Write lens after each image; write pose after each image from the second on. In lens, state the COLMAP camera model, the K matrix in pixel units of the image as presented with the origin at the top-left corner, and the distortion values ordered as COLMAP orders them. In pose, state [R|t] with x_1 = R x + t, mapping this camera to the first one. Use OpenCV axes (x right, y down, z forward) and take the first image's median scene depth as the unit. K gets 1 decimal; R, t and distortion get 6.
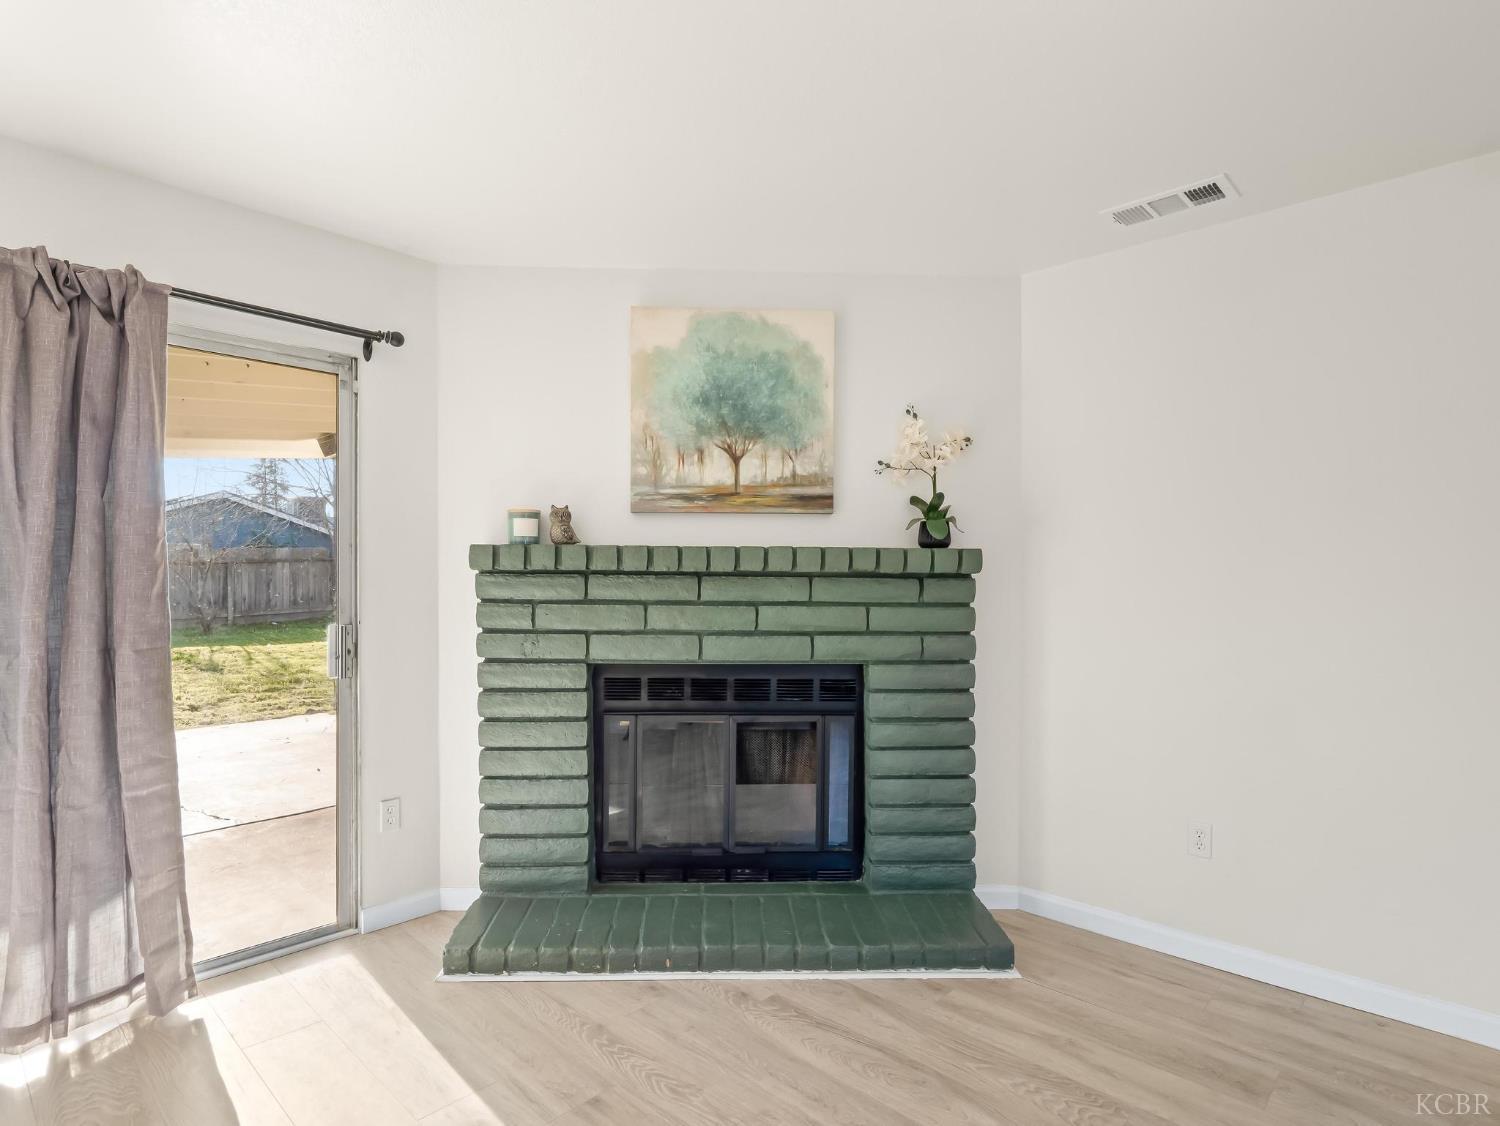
lens RADIAL K [[813.0, 0, 747.0], [0, 813.0, 581.9], [0, 0, 1]] dist [0.004993, 0.000314]
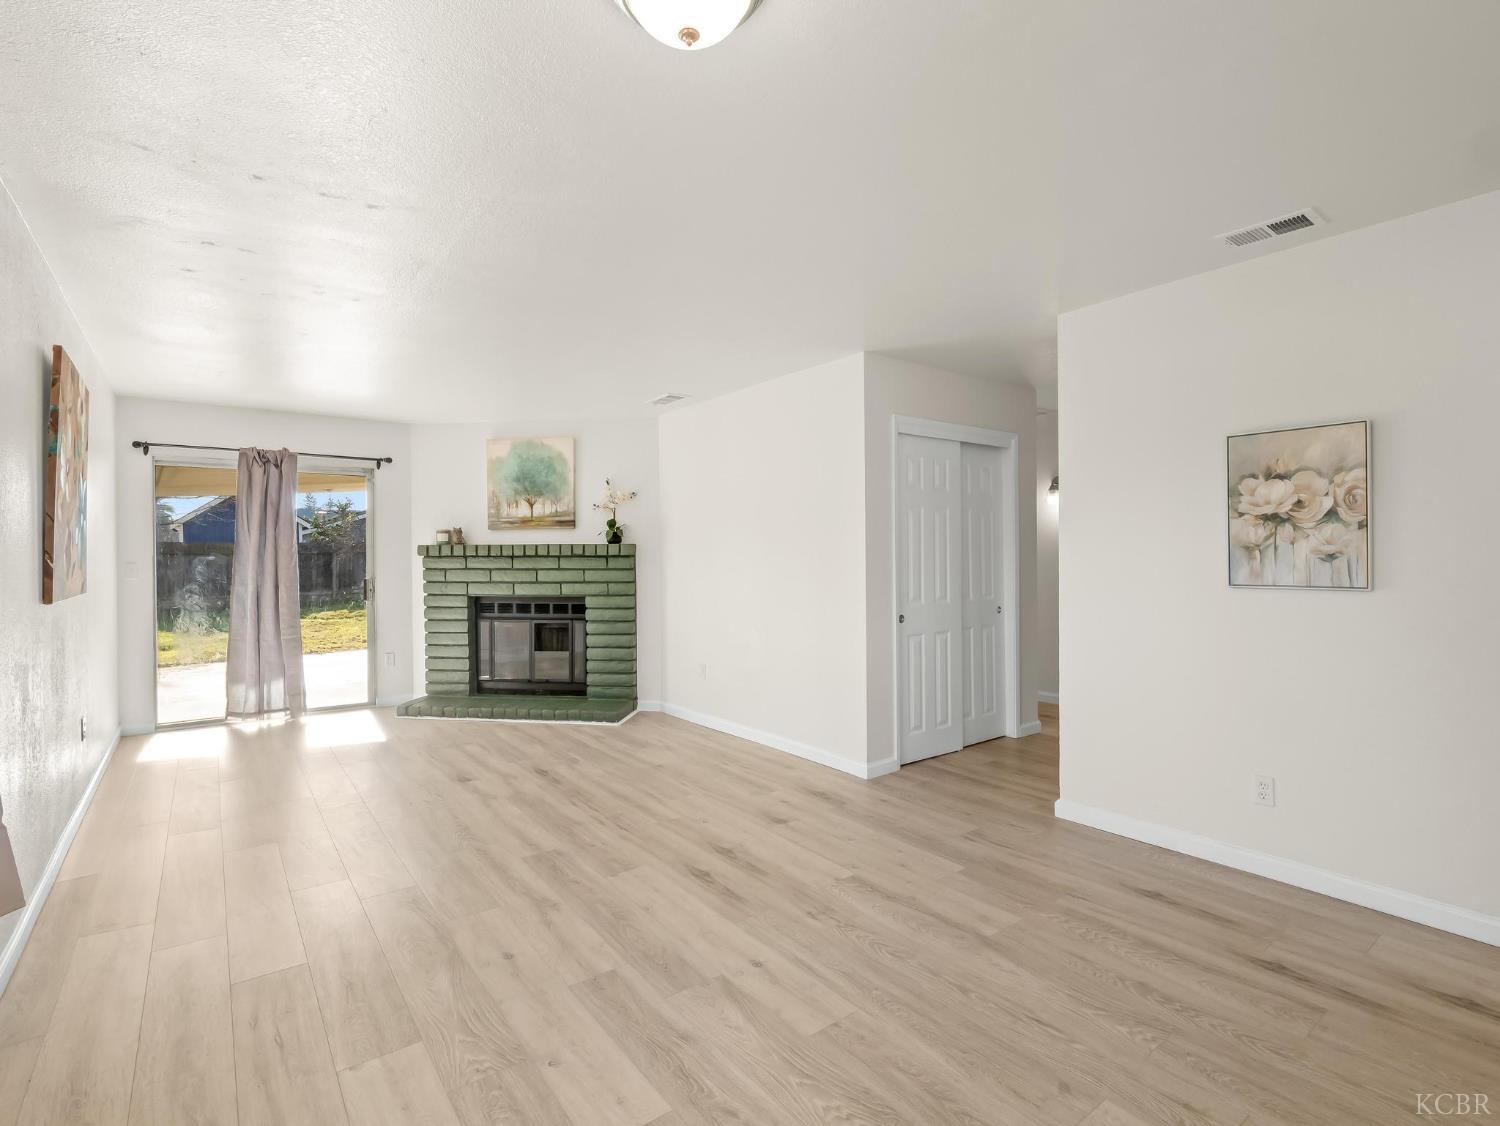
lens RADIAL K [[723.8, 0, 749.2], [0, 723.8, 557.0], [0, 0, 1]] dist [-0.010811, -0.000364]
pose [[0.986172, -0.010243, -0.165406, 0.923993], [0.008490, 0.999900, -0.011305, 0.019777], [0.165505, 0.009745, 0.986161, -0.881255]]
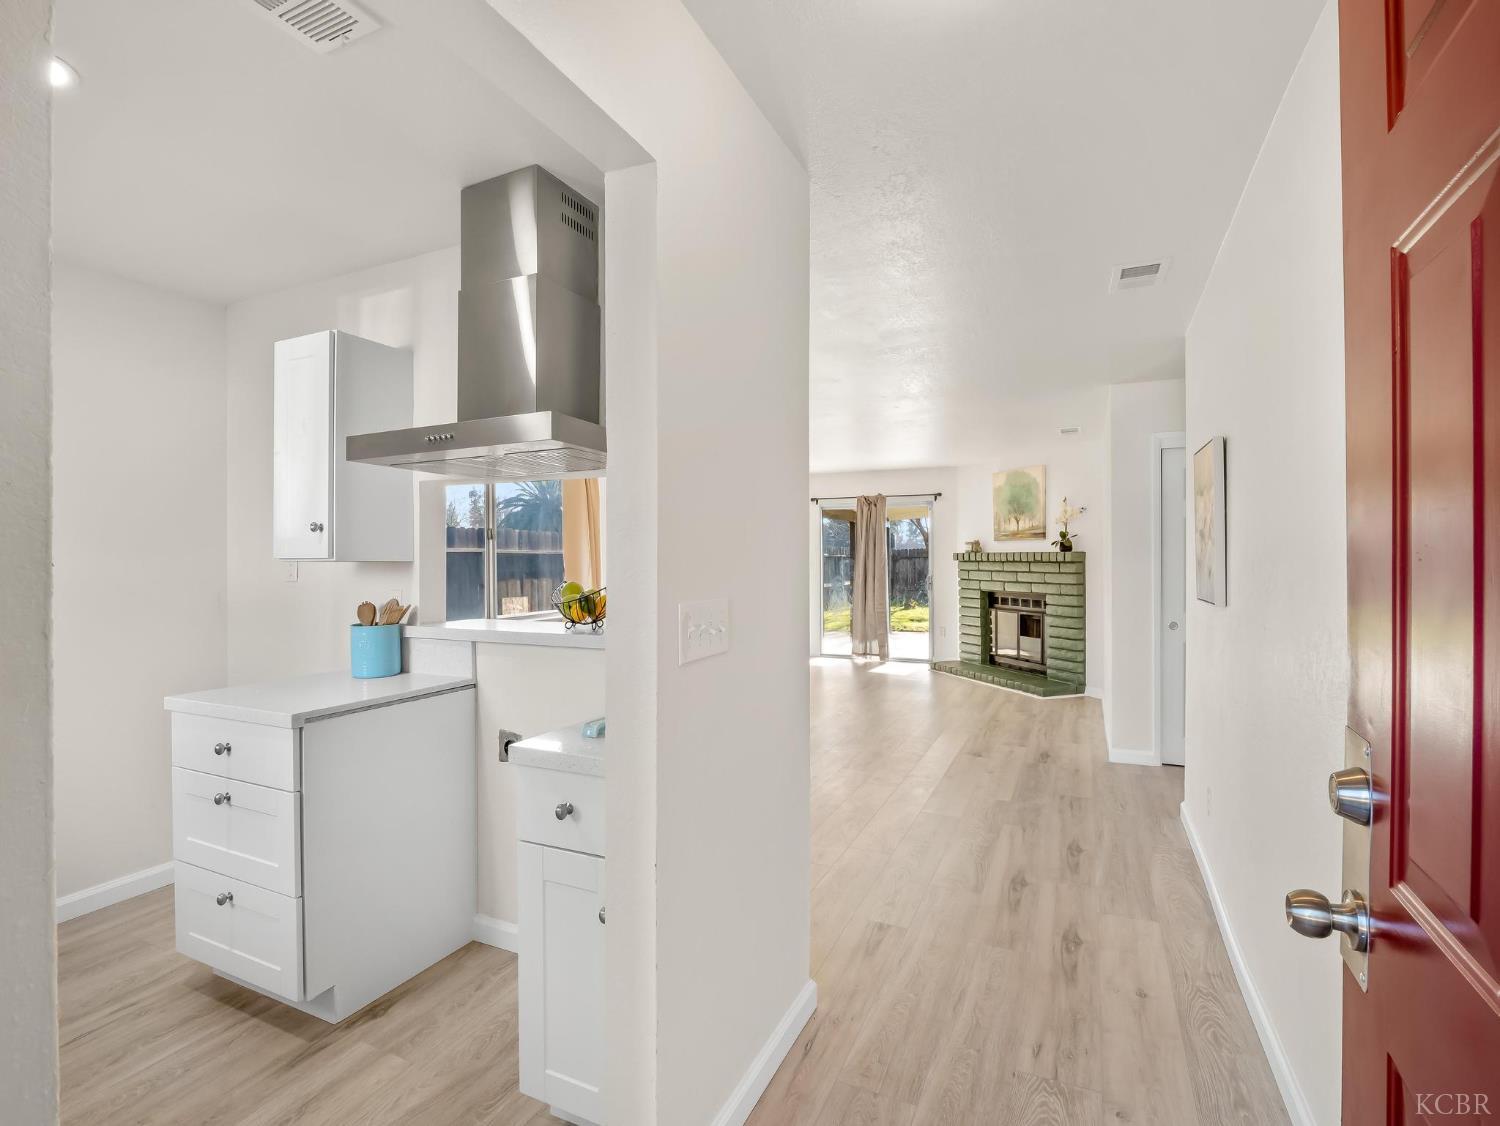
lens RADIAL K [[723.8, 0, 749.2], [0, 723.8, 557.0], [0, 0, 1]] dist [-0.010811, -0.000364]
pose [[0.316365, -0.008186, -0.948602, 2.144563], [-0.012367, 0.999842, -0.012752, 0.018367], [0.948557, 0.015765, 0.316214, -0.716262]]
